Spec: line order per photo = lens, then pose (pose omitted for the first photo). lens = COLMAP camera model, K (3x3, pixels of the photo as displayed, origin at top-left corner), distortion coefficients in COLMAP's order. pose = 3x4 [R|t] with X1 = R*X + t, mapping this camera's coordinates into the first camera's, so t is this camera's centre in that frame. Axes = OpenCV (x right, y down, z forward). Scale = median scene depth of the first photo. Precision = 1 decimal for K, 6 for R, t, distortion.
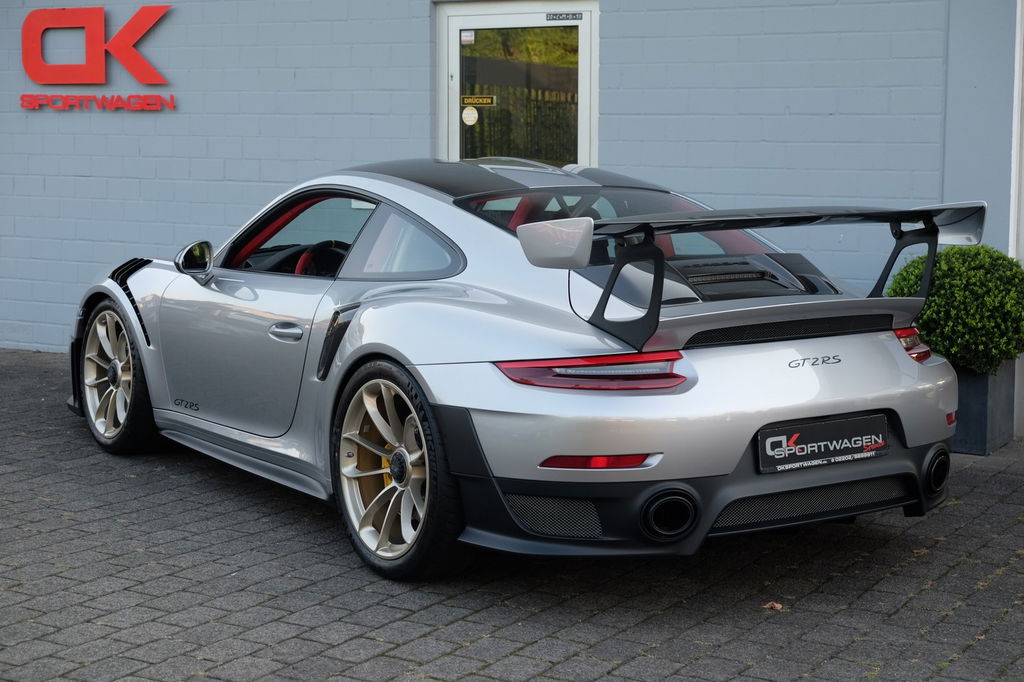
lens RADIAL K [[1754.4, 0, 512.0], [0, 1754.4, 341.0], [0, 0, 1]] dist [0.023062, 0.101930]
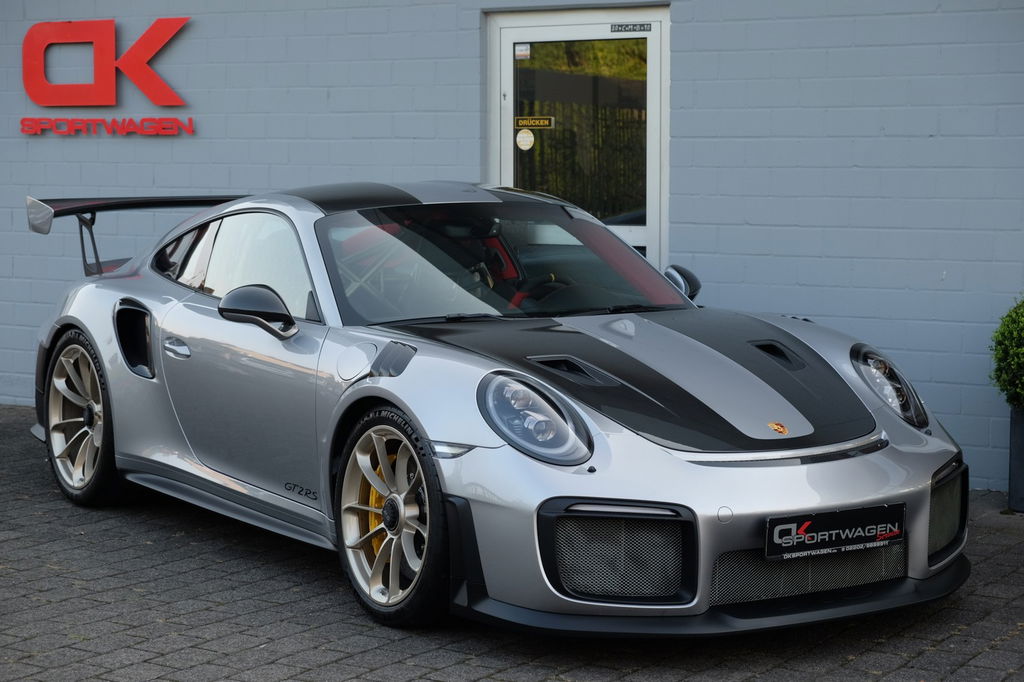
lens RADIAL K [[2185.2, 0, 512.0], [0, 2185.2, 341.0], [0, 0, 1]] dist [0.045509, 0.089636]
pose [[0.999333, -0.002522, -0.036422, 0.009475], [0.001411, 0.999534, -0.030503, 0.007149], [0.036482, 0.030431, 0.998871, -0.100992]]
